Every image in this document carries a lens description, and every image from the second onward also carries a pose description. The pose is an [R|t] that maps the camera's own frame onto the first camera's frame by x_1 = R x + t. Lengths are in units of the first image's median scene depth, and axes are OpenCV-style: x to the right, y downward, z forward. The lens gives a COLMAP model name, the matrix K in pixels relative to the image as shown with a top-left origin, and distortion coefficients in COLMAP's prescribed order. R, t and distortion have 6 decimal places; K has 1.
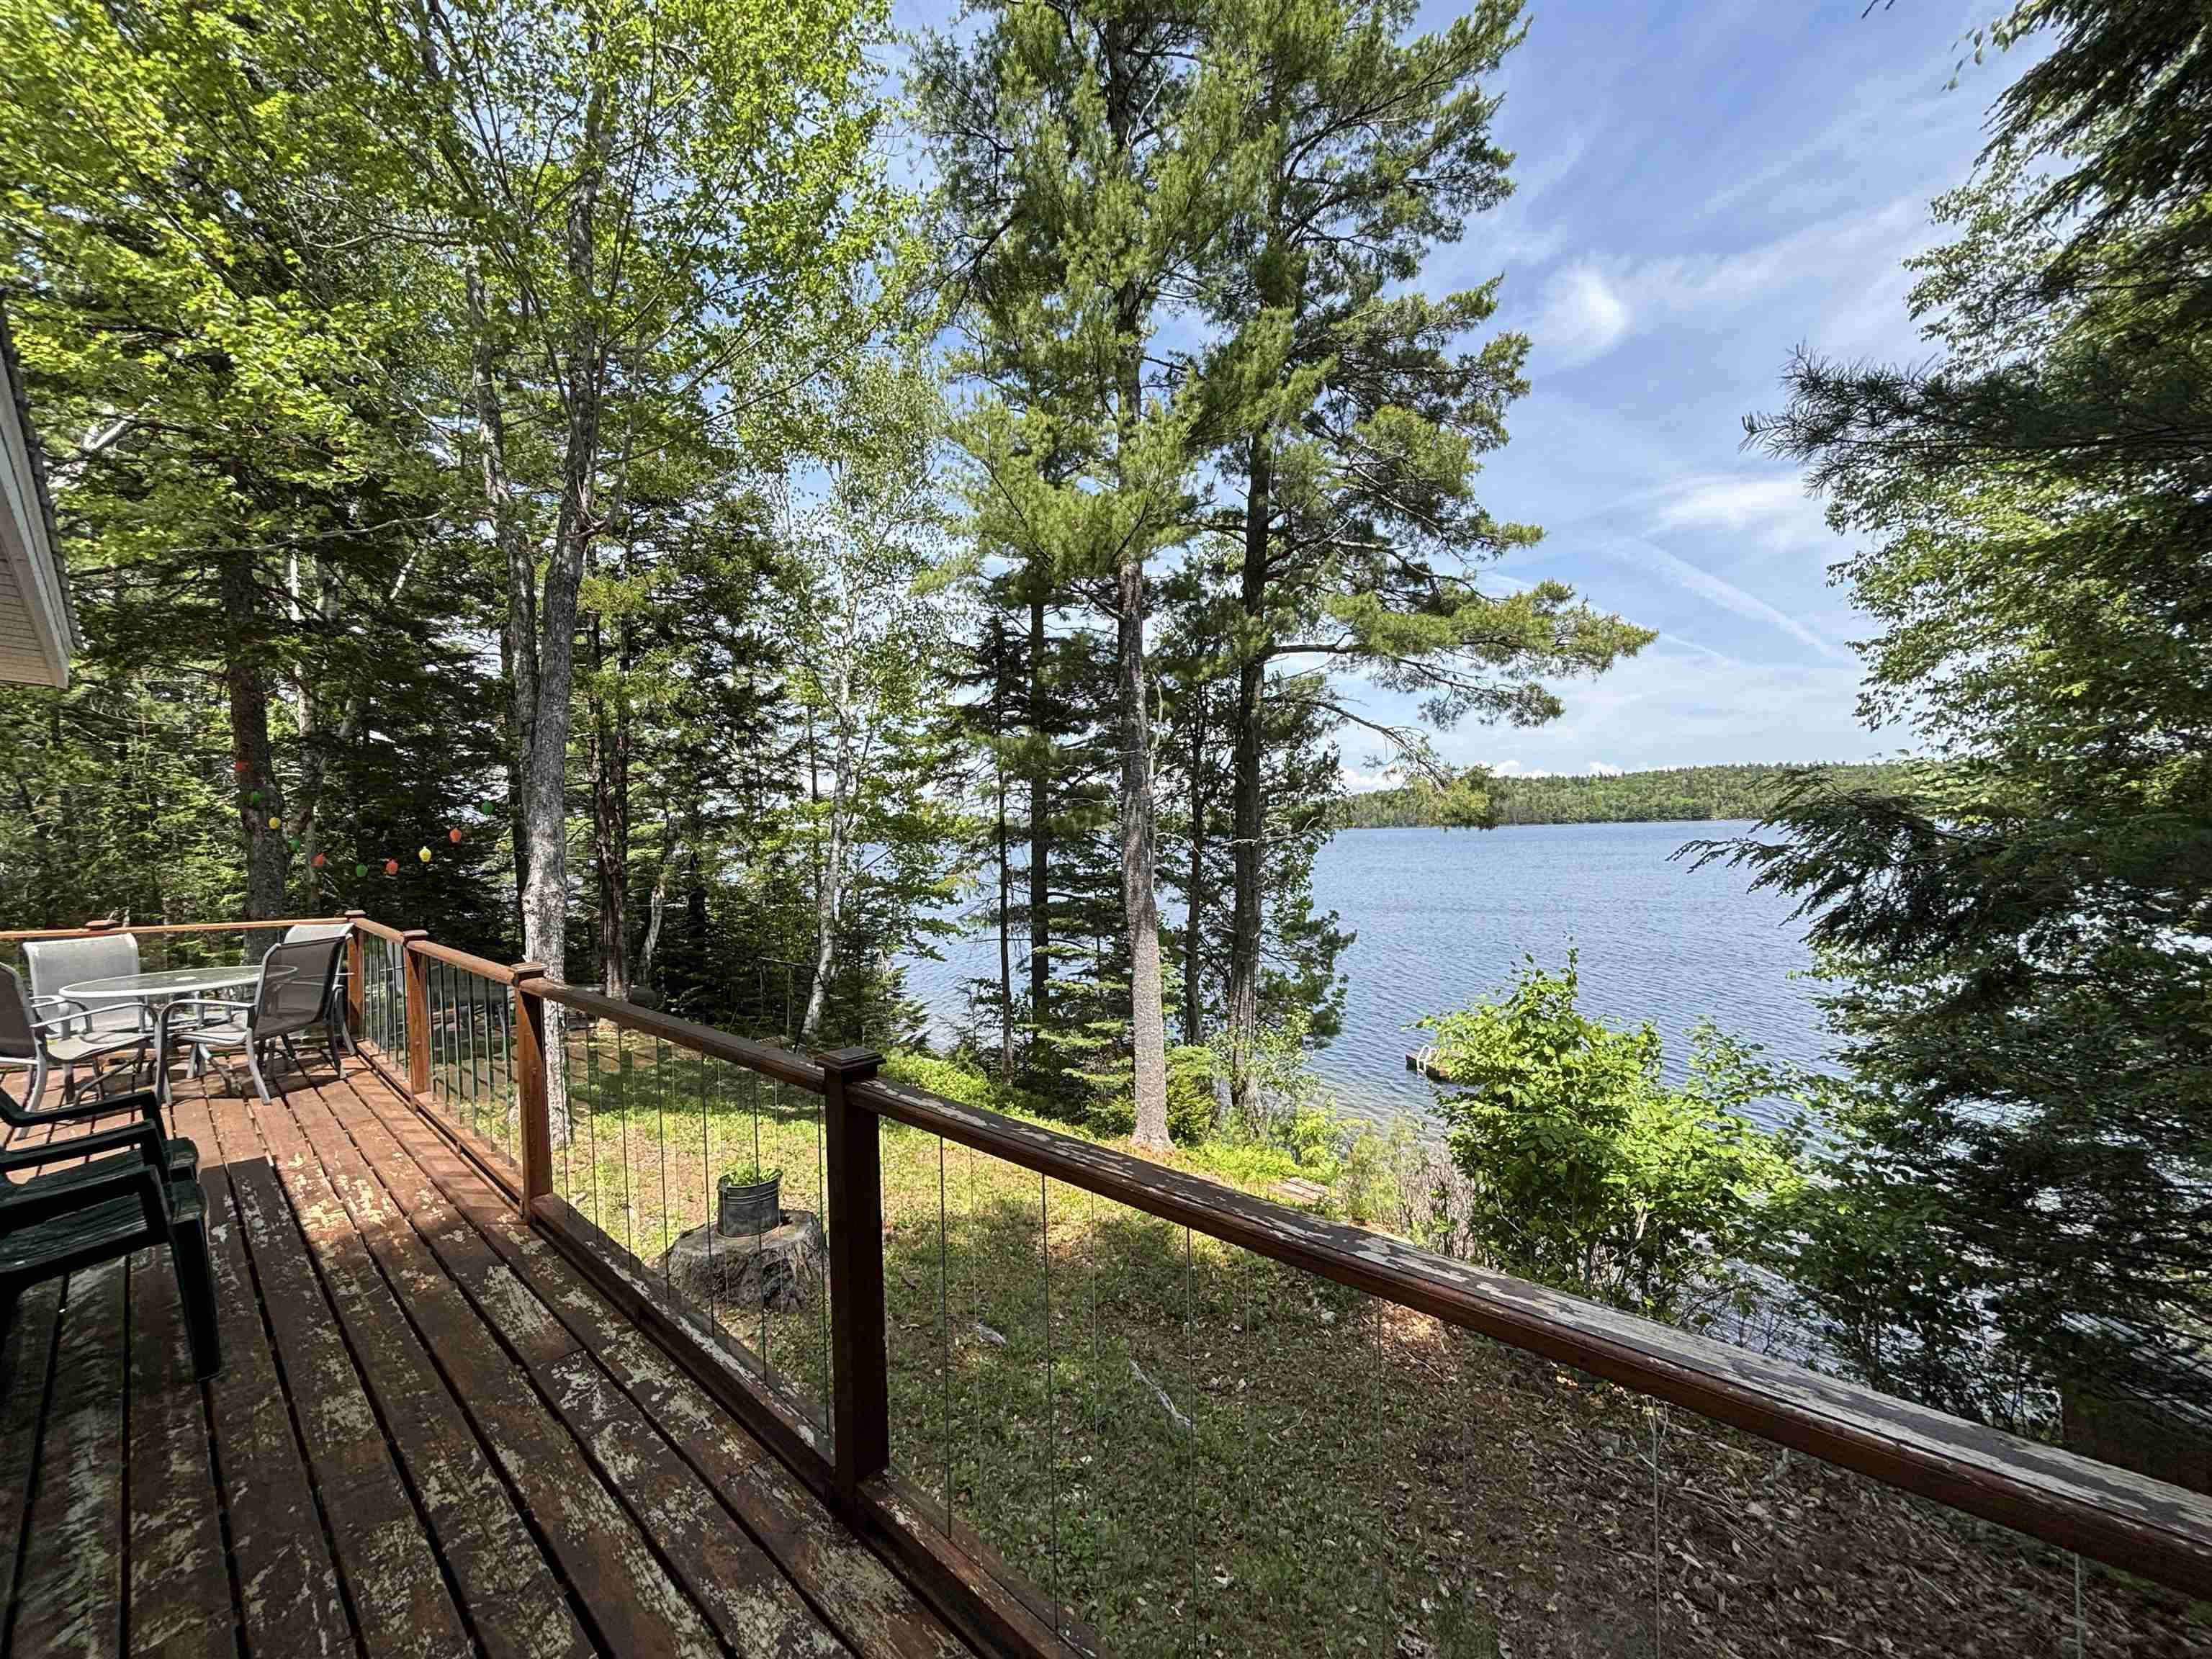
lens RADIAL K [[905.7, 0, 1106.0], [0, 905.7, 829.5], [0, 0, 1]] dist [0.030999, -0.011630]
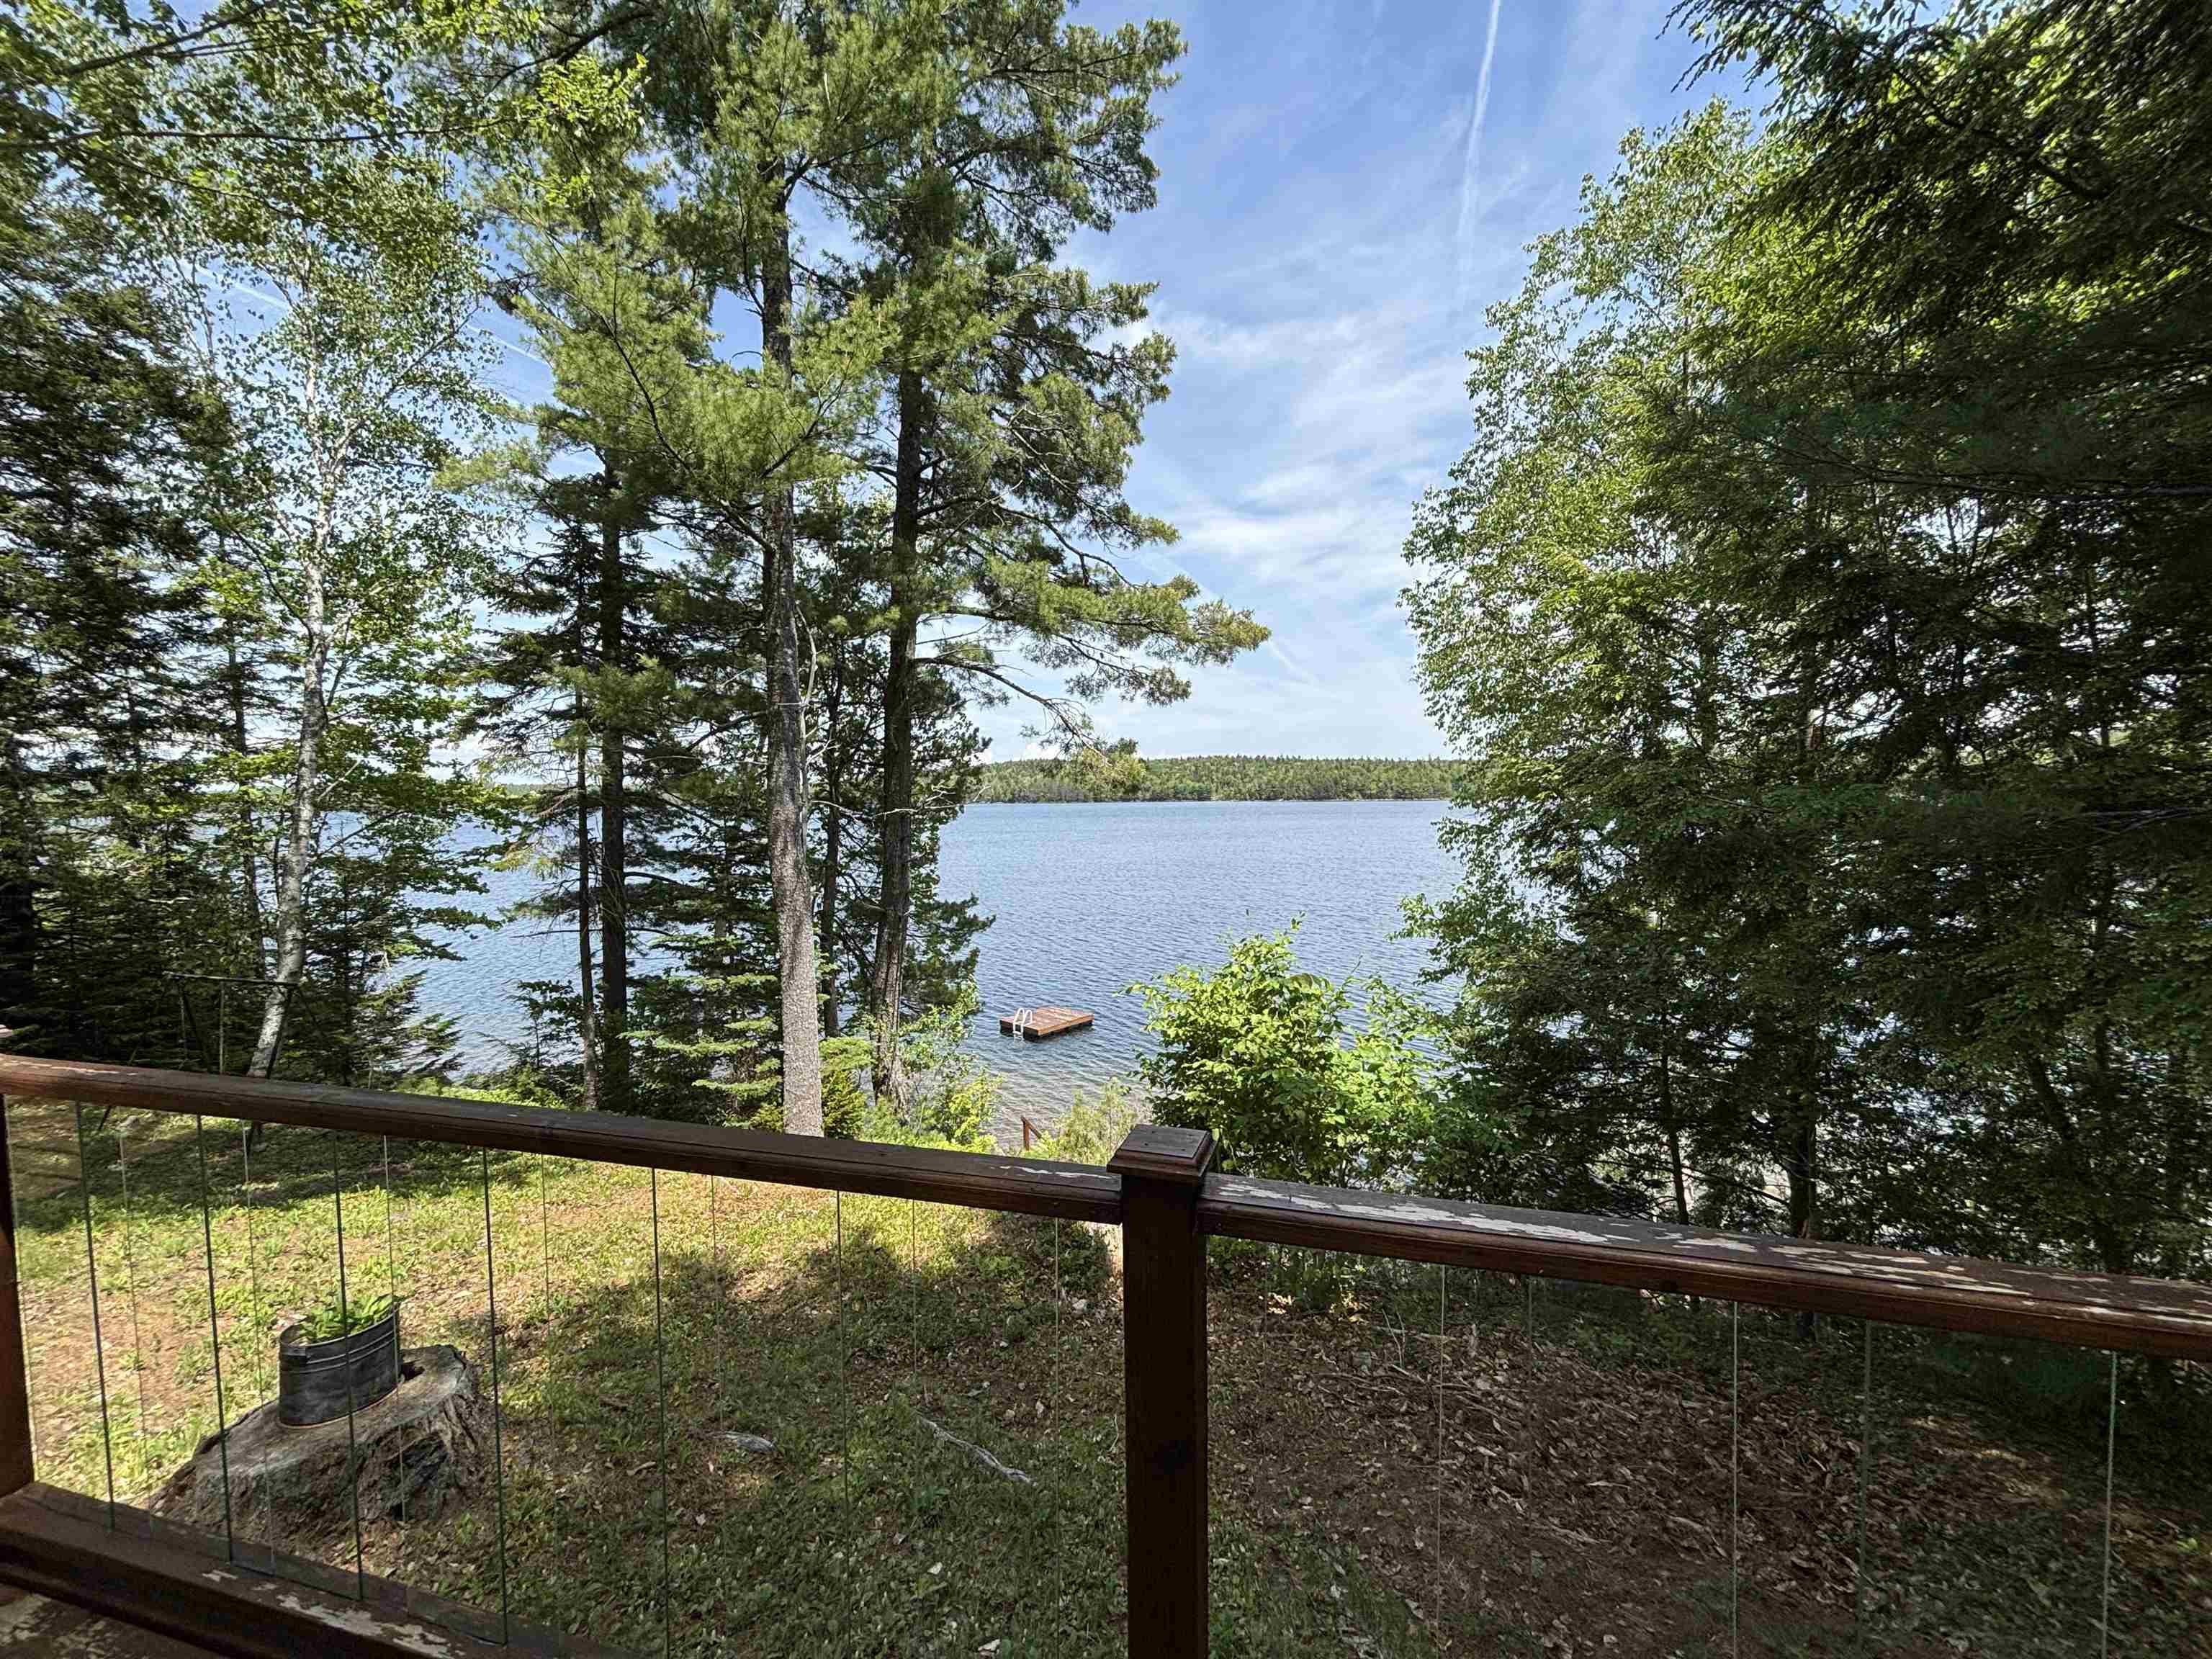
lens RADIAL K [[901.9, 0, 1106.0], [0, 901.9, 829.5], [0, 0, 1]] dist [0.001846, 0.000463]
pose [[0.884711, 0.001468, 0.466137, -0.081337], [-0.014313, 0.999609, 0.024017, 0.004844], [-0.465919, -0.027920, 0.884387, 0.075728]]
